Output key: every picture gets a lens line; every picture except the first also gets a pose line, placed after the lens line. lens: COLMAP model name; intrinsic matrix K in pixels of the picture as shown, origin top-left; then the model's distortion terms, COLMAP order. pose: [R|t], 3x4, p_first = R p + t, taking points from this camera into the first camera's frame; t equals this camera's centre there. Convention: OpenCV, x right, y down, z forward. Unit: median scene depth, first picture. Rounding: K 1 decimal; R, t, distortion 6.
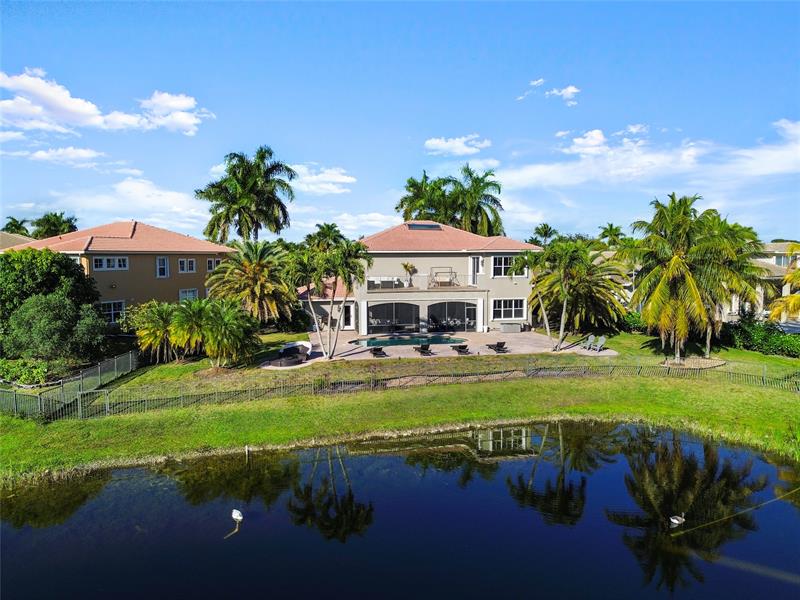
lens RADIAL K [[545.6, 0, 400.0], [0, 545.6, 300.0], [0, 0, 1]] dist [0.005497, 0.002349]
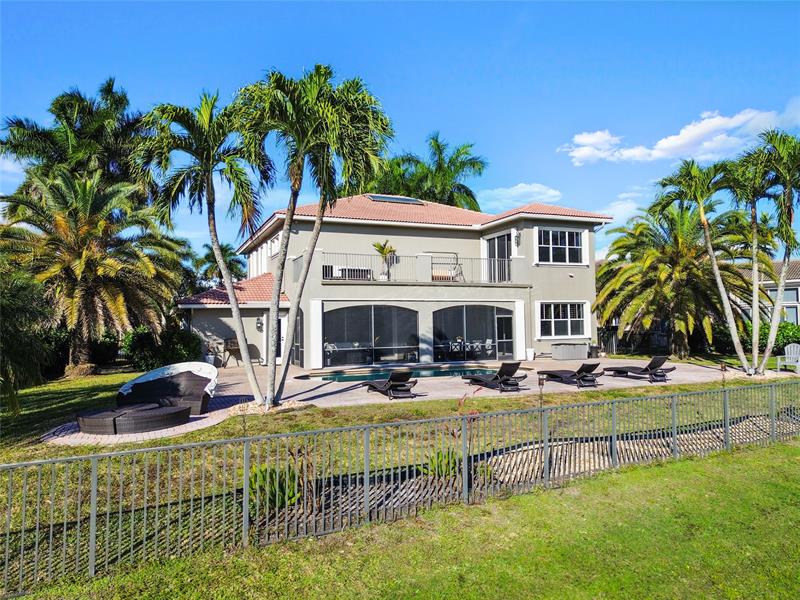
lens RADIAL K [[545.6, 0, 400.0], [0, 545.6, 300.0], [0, 0, 1]] dist [0.005497, 0.002349]
pose [[0.978479, -0.001954, 0.206339, -0.090803], [0.028681, 0.991537, -0.126616, 0.065306], [-0.204346, 0.129809, 0.970254, 0.477937]]
